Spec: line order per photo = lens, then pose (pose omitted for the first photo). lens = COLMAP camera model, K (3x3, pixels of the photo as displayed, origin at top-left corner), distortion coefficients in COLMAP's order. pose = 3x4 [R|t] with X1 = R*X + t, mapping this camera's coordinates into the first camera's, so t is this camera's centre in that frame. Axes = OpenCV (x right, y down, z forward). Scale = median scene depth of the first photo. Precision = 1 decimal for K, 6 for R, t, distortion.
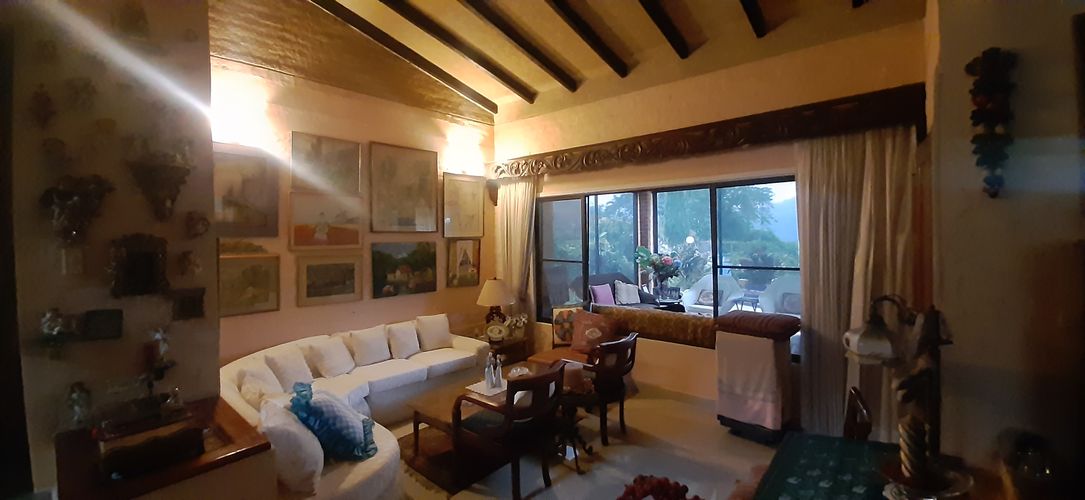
lens RADIAL K [[419.6, 0, 543.1], [0, 419.6, 247.8], [0, 0, 1]] dist [-0.009929, -0.000576]
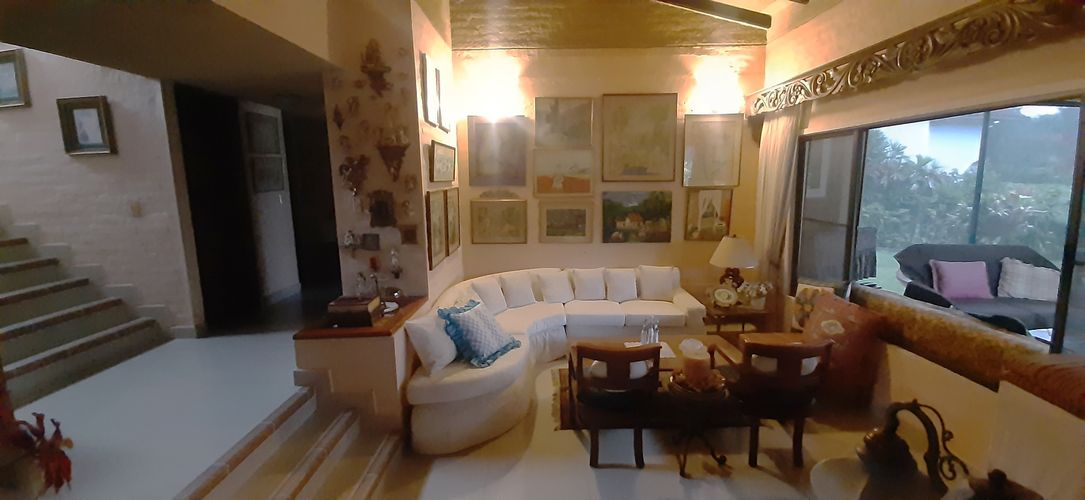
lens RADIAL K [[419.6, 0, 542.2], [0, 419.6, 244.3], [0, 0, 1]] dist [-0.009929, -0.000576]
pose [[0.653011, 0.122670, -0.747348, 0.310189], [-0.017765, 0.989005, 0.146813, -0.032543], [0.757140, -0.082594, 0.648010, 0.169534]]
